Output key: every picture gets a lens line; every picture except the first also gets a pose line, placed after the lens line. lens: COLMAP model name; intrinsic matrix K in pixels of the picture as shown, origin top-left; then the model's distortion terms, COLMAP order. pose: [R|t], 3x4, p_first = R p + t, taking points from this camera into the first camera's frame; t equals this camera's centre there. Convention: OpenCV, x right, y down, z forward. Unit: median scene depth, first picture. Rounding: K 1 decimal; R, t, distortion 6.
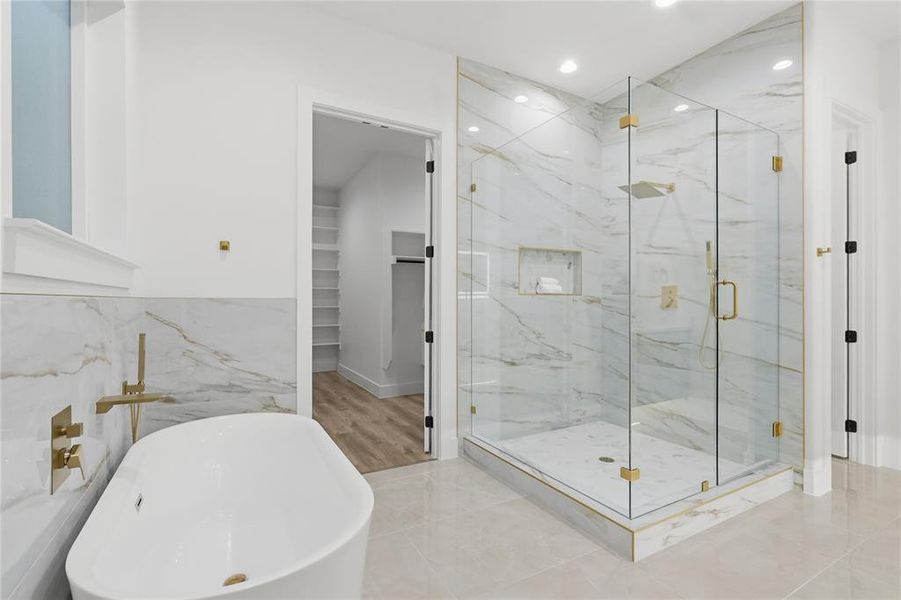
lens RADIAL K [[415.9, 0, 450.5], [0, 415.9, 300.0], [0, 0, 1]] dist [-0.000796, -0.000721]
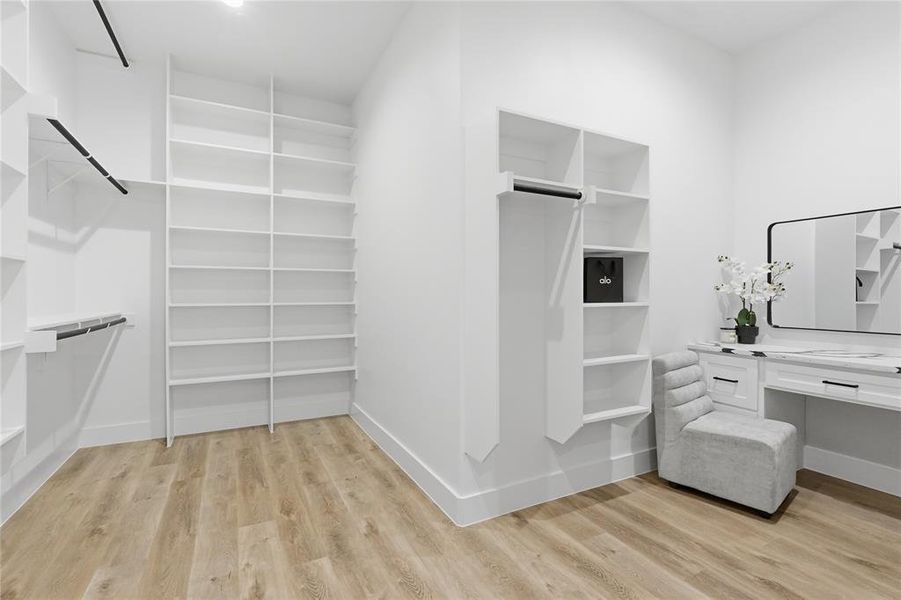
lens RADIAL K [[415.9, 0, 450.5], [0, 415.9, 300.0], [0, 0, 1]] dist [-0.000796, -0.000721]
pose [[0.999804, 0.005021, -0.019125, -0.167841], [-0.004836, 0.999941, 0.009702, 0.007147], [0.019173, -0.009608, 0.999770, 0.577668]]
